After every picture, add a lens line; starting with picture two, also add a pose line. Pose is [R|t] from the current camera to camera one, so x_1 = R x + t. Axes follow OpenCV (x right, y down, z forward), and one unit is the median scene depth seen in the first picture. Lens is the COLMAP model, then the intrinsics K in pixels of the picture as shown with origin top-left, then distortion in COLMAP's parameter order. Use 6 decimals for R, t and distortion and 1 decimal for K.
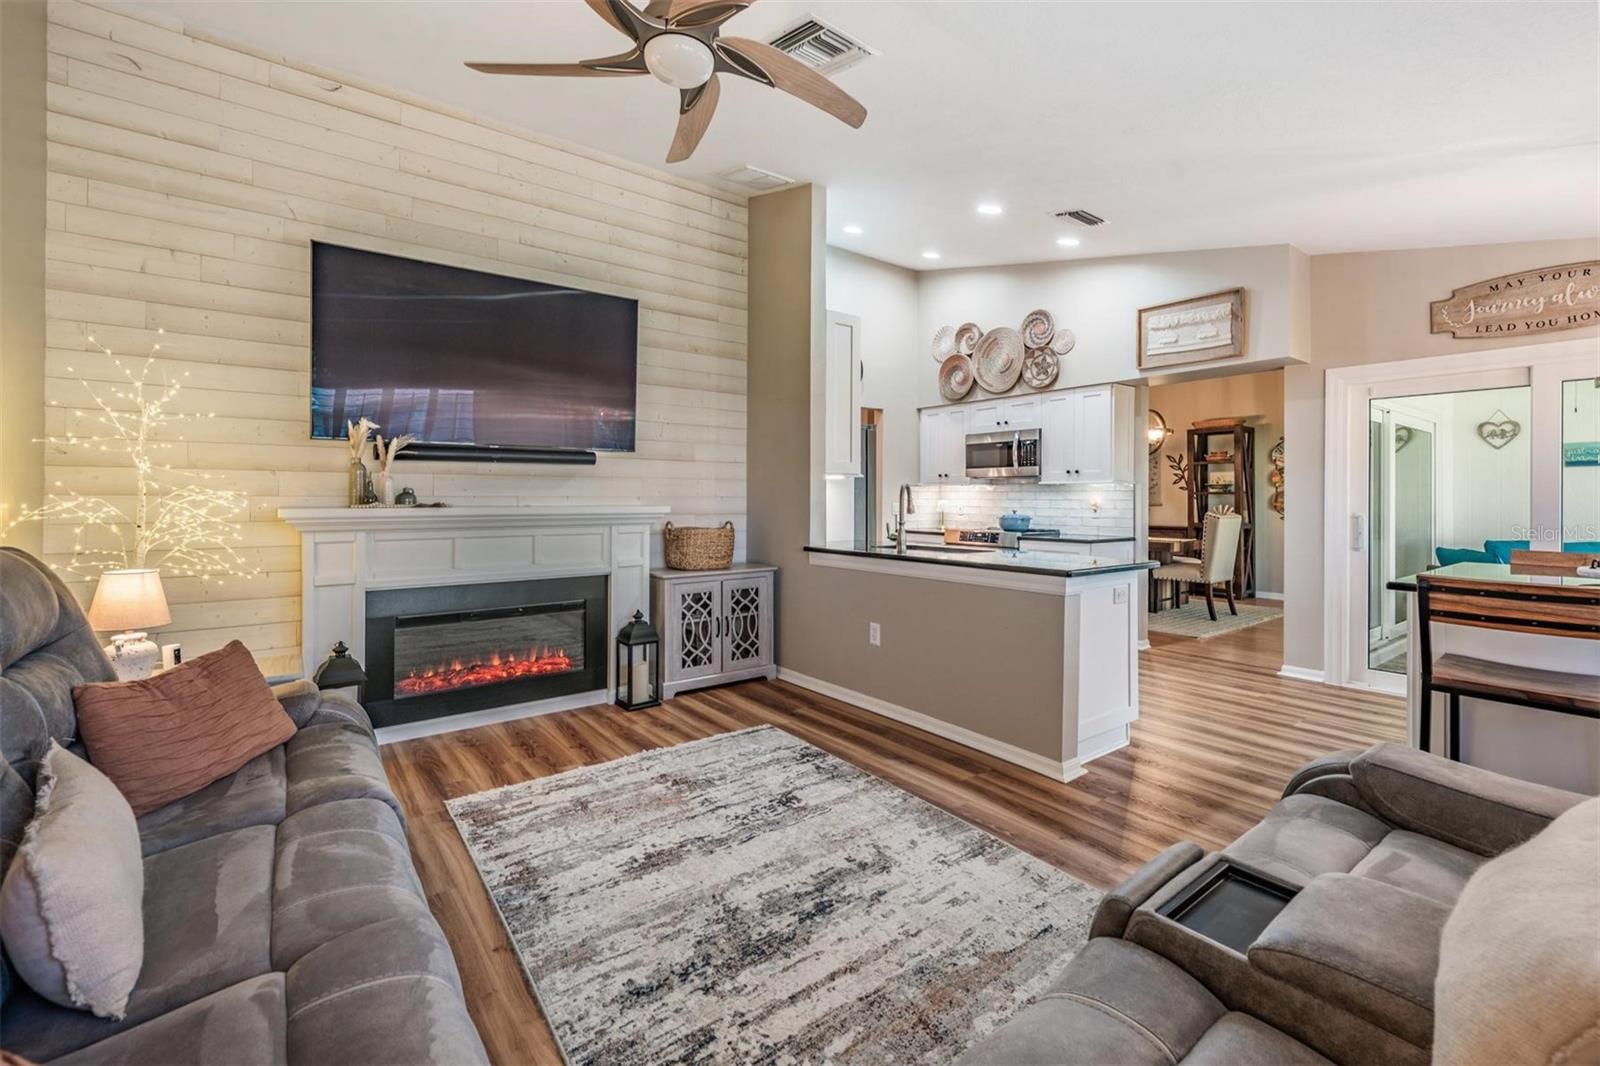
lens RADIAL K [[686.2, 0, 798.1], [0, 686.2, 499.3], [0, 0, 1]] dist [0.000833, -0.000142]
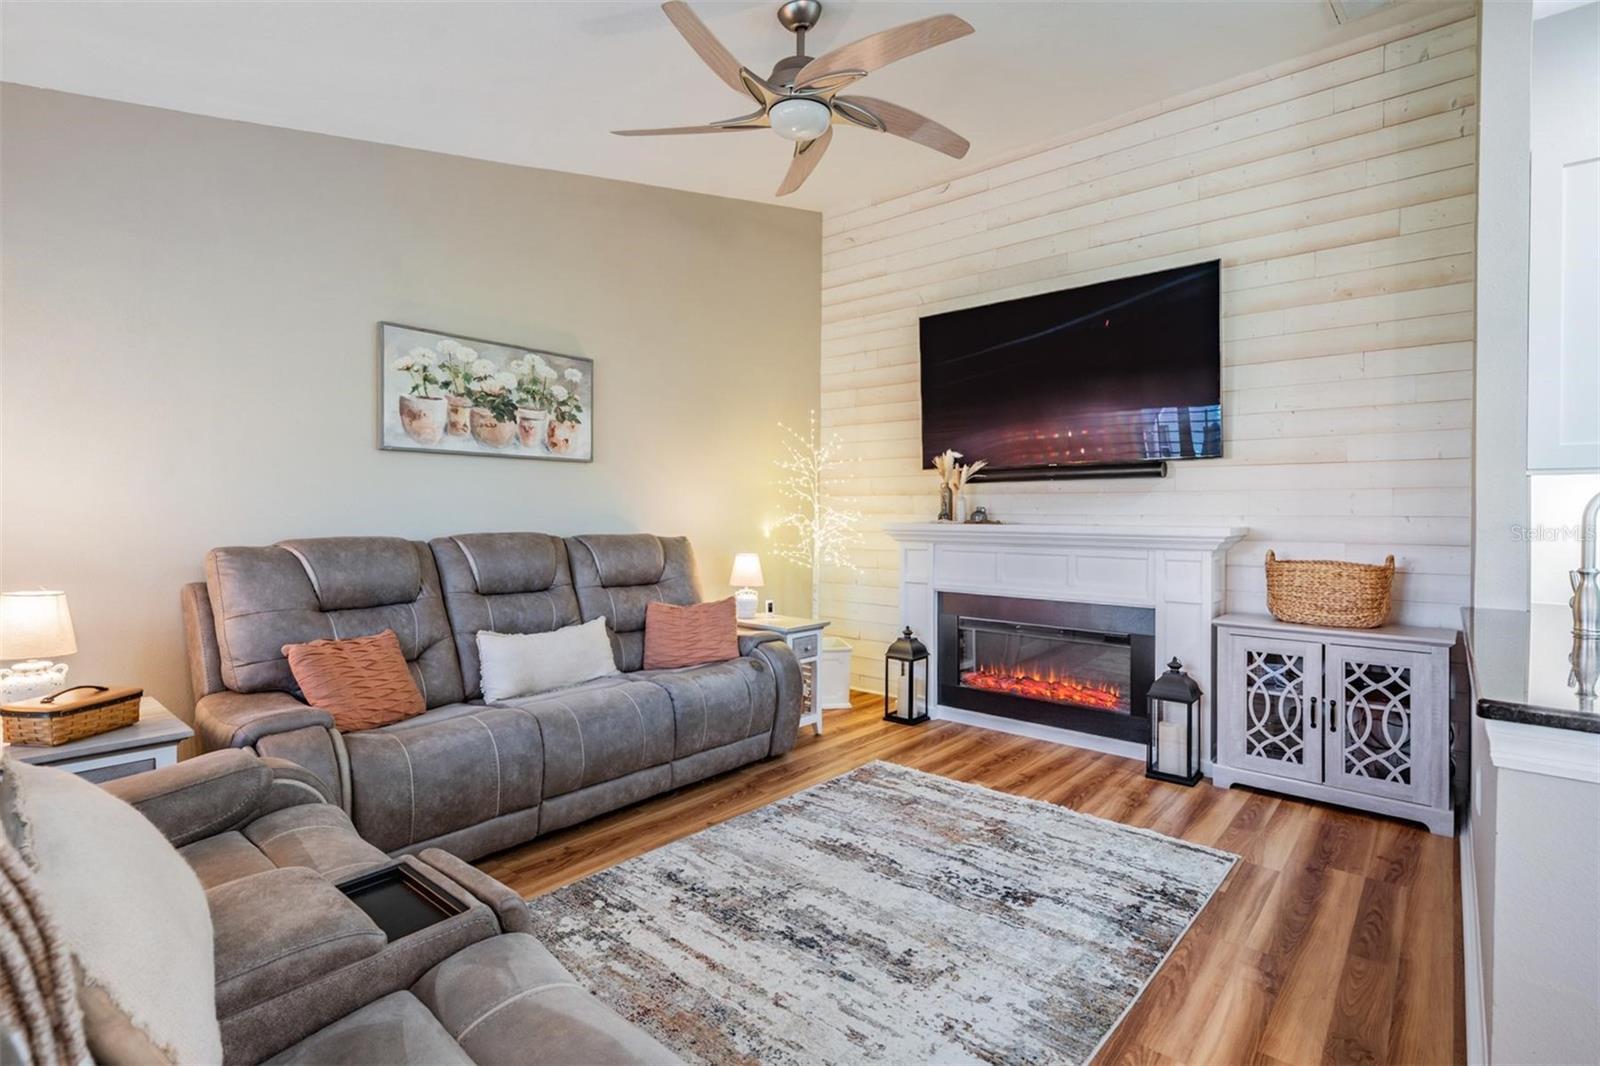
lens RADIAL K [[761.4, 0, 798.2], [0, 761.4, 518.7], [0, 0, 1]] dist [0.004150, 0.000344]
pose [[0.206977, 0.004555, -0.978335, 0.700770], [-0.010218, 0.999945, 0.002494, 0.003371], [0.978292, 0.009480, 0.207012, 0.504042]]
